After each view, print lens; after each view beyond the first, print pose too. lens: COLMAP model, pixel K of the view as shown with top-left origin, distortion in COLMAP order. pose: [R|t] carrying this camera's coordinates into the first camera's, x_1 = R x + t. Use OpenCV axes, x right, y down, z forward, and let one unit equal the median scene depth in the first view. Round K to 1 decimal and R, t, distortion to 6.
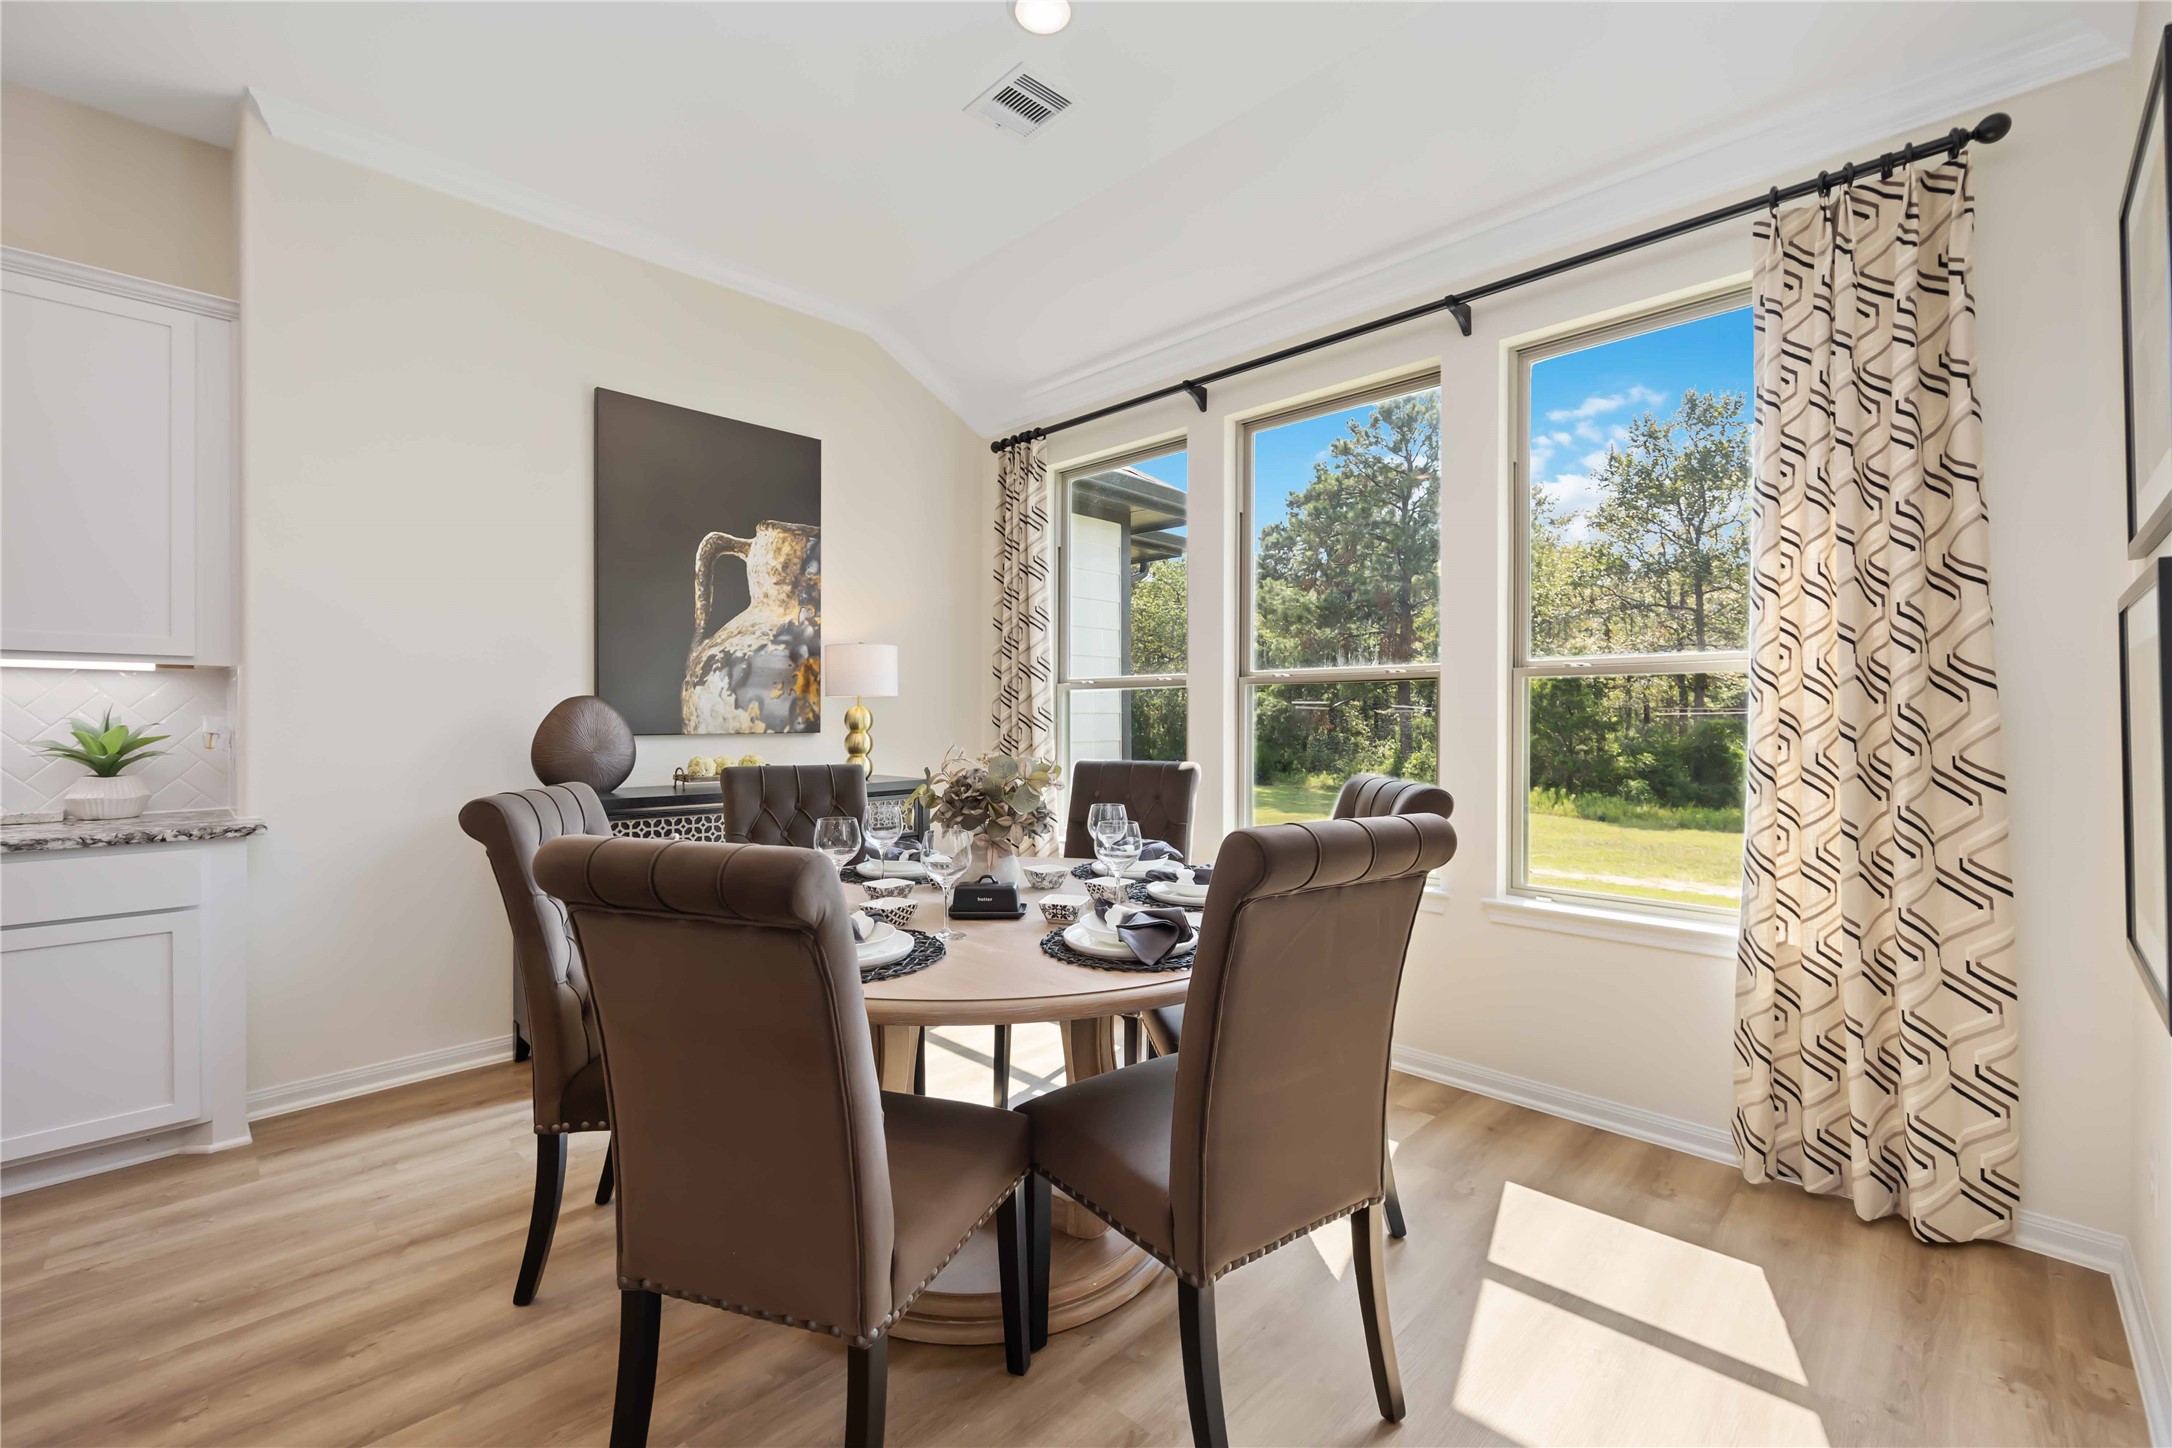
lens RADIAL K [[916.8, 0, 1083.6], [0, 916.8, 716.7], [0, 0, 1]] dist [-0.004906, 0.001496]
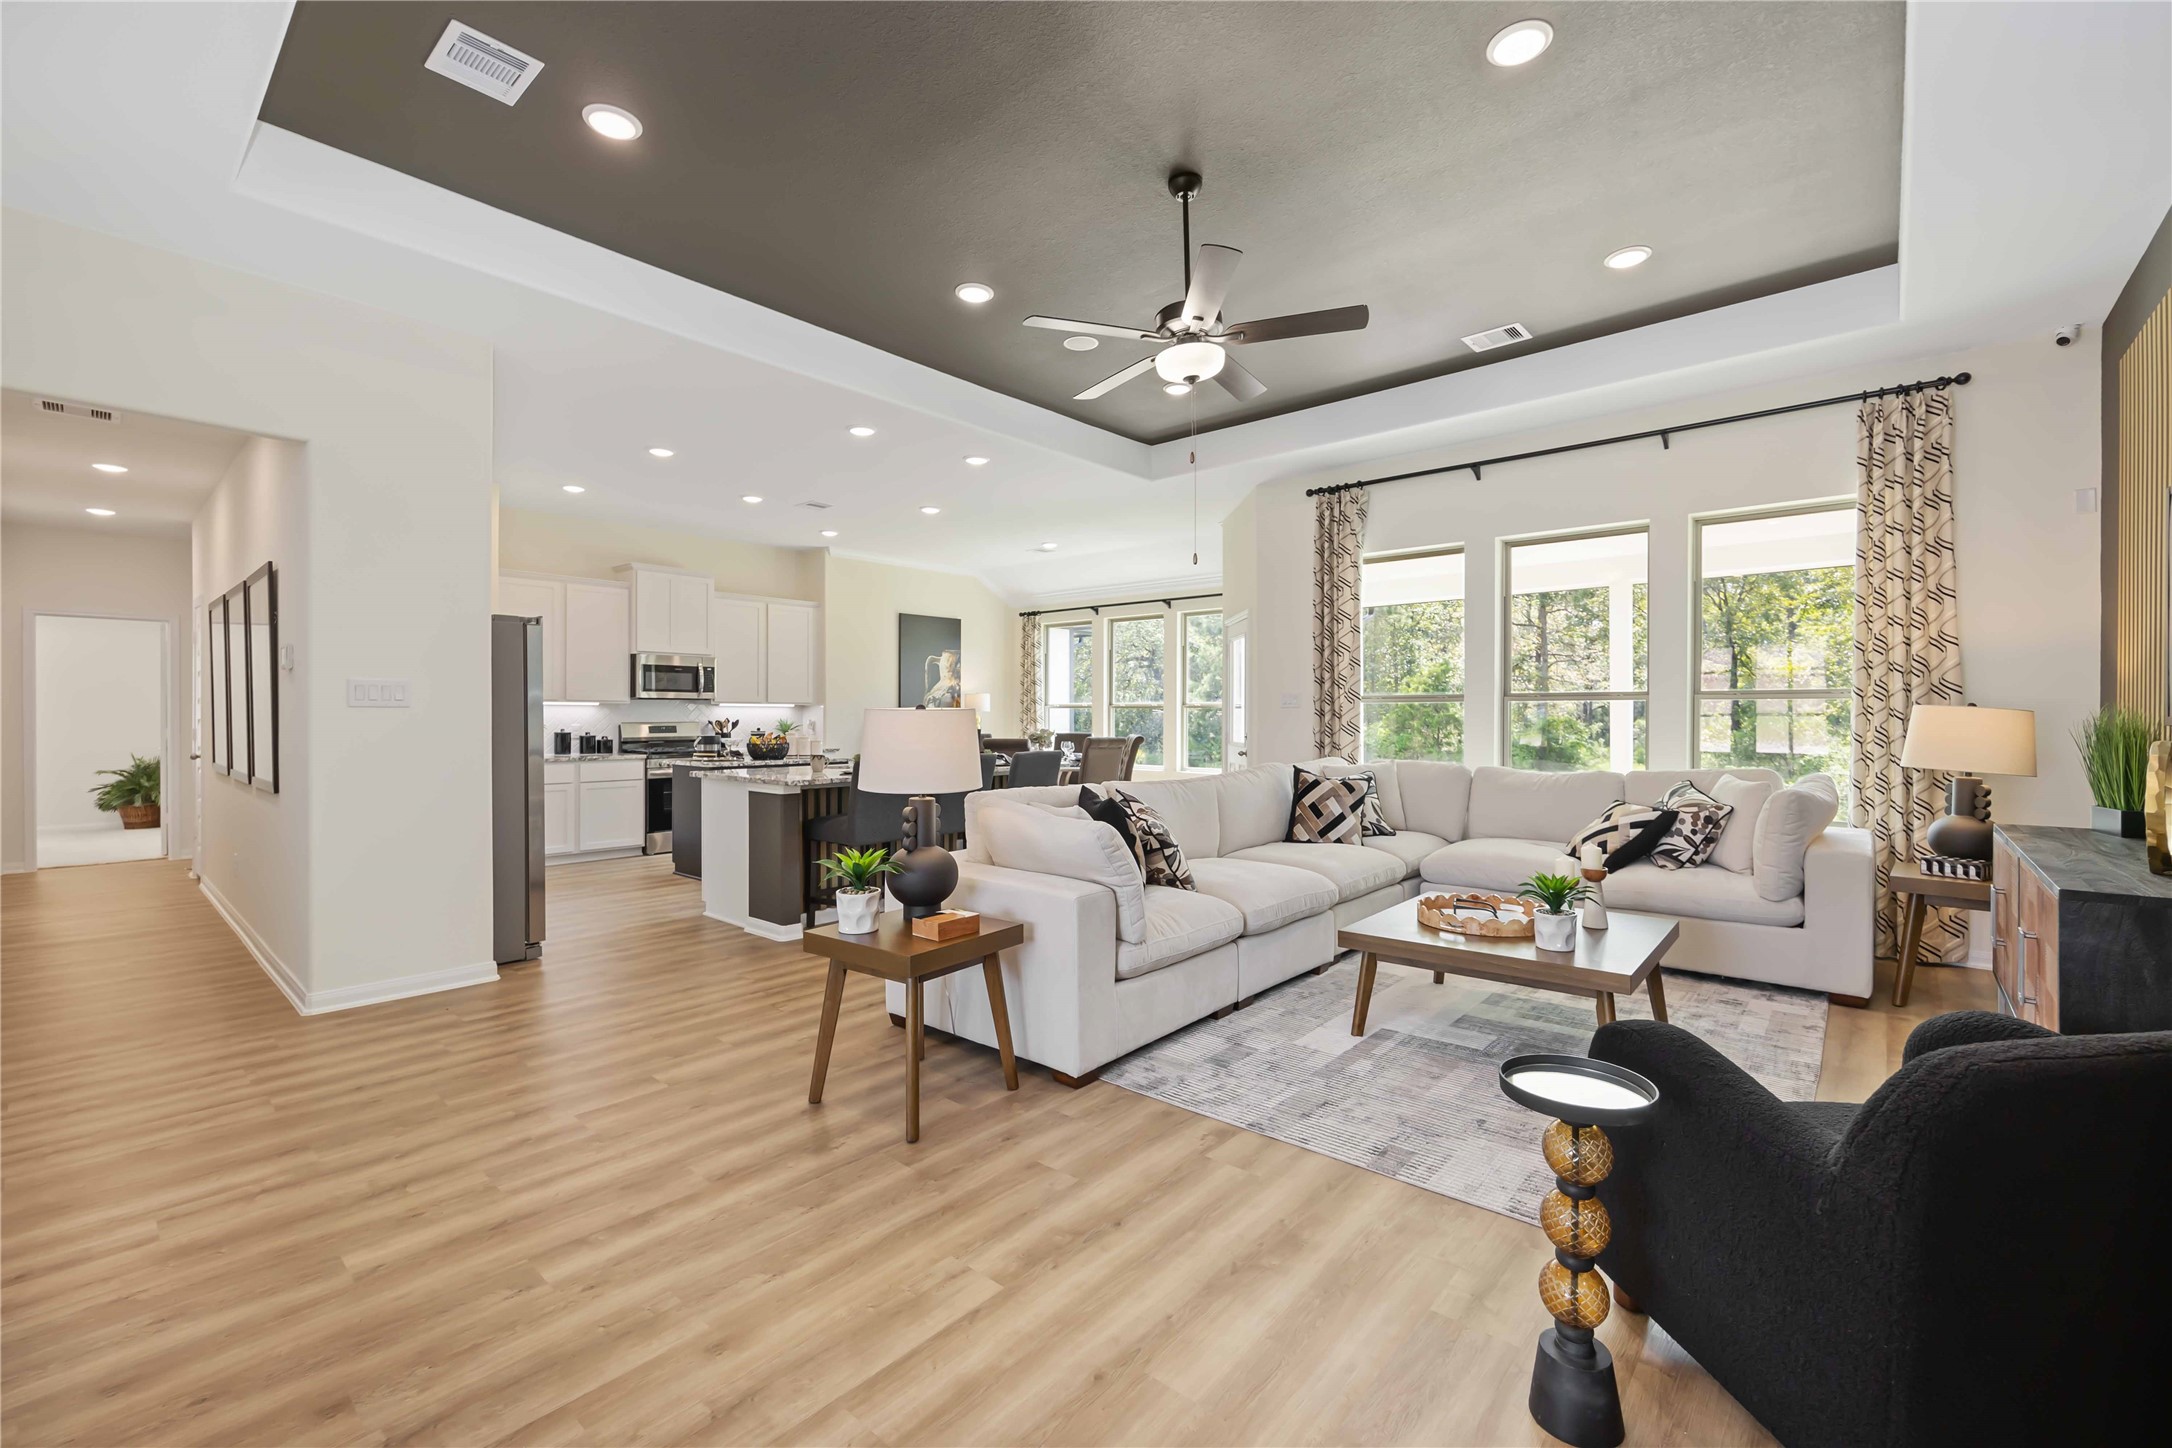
lens RADIAL K [[916.8, 0, 1091.9], [0, 916.8, 723.6], [0, 0, 1]] dist [-0.004906, 0.001496]
pose [[0.997739, 0.000232, 0.067213, -0.084436], [-0.001002, 0.999934, 0.011409, -0.018625], [-0.067206, -0.011450, 0.997673, -1.955951]]
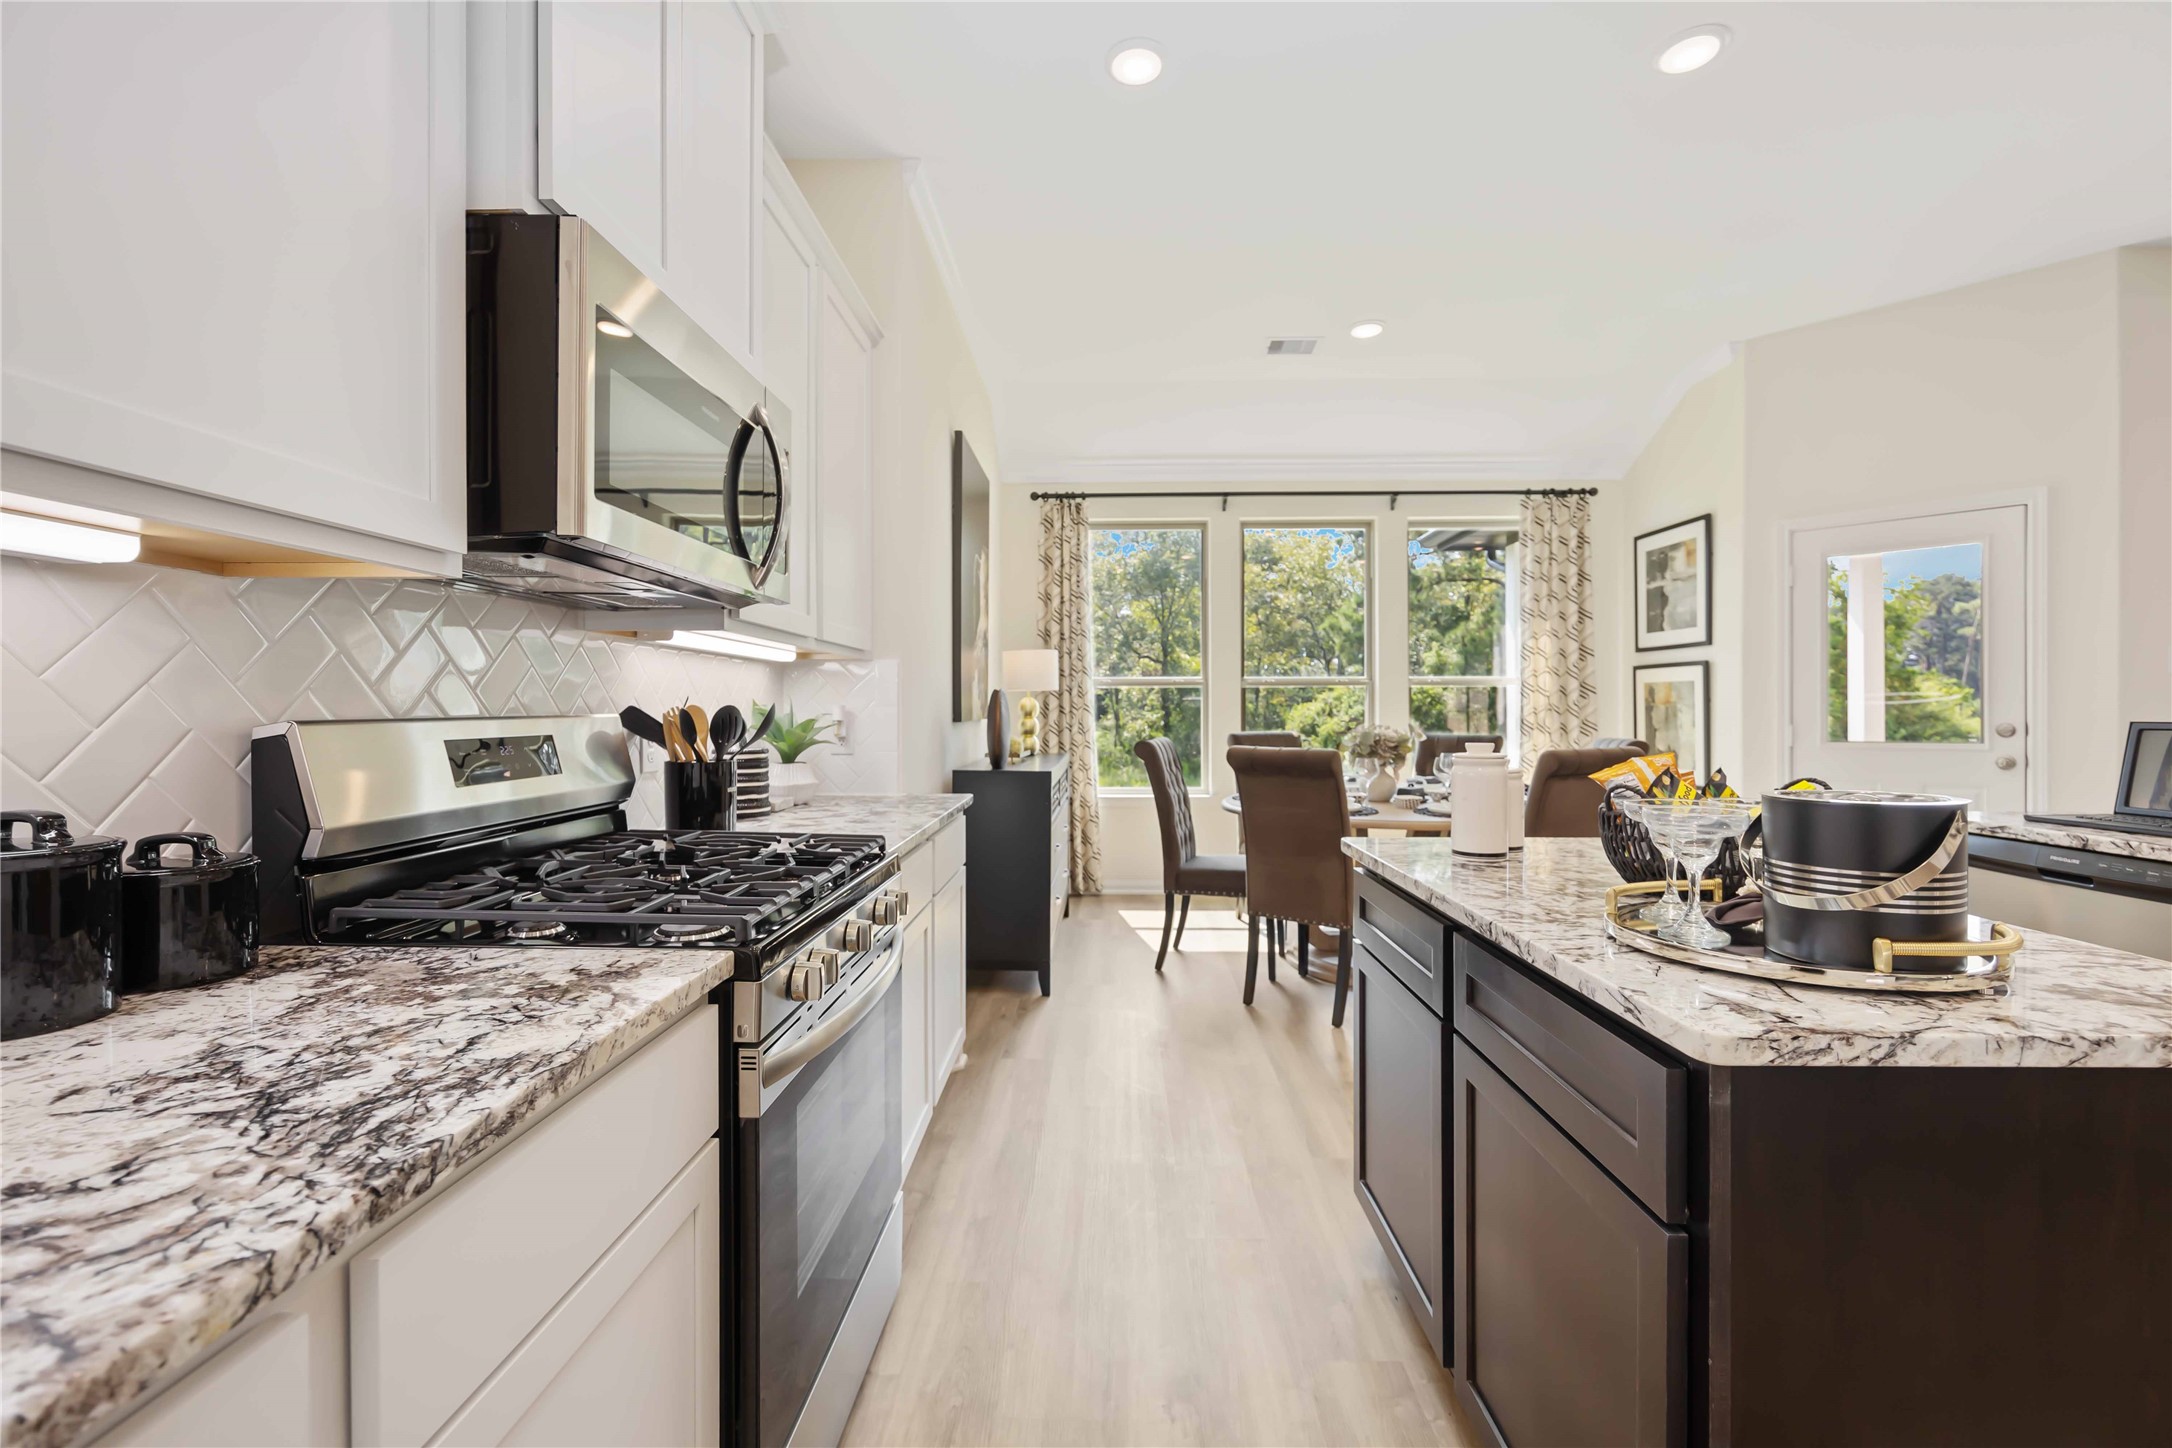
lens RADIAL K [[916.8, 0, 1081.5], [0, 916.8, 721.6], [0, 0, 1]] dist [-0.004906, 0.001496]
pose [[0.731812, -0.012017, 0.681401, -1.129062], [0.002396, 0.999884, 0.015060, 0.002929], [-0.681503, -0.009389, 0.731755, 0.012973]]
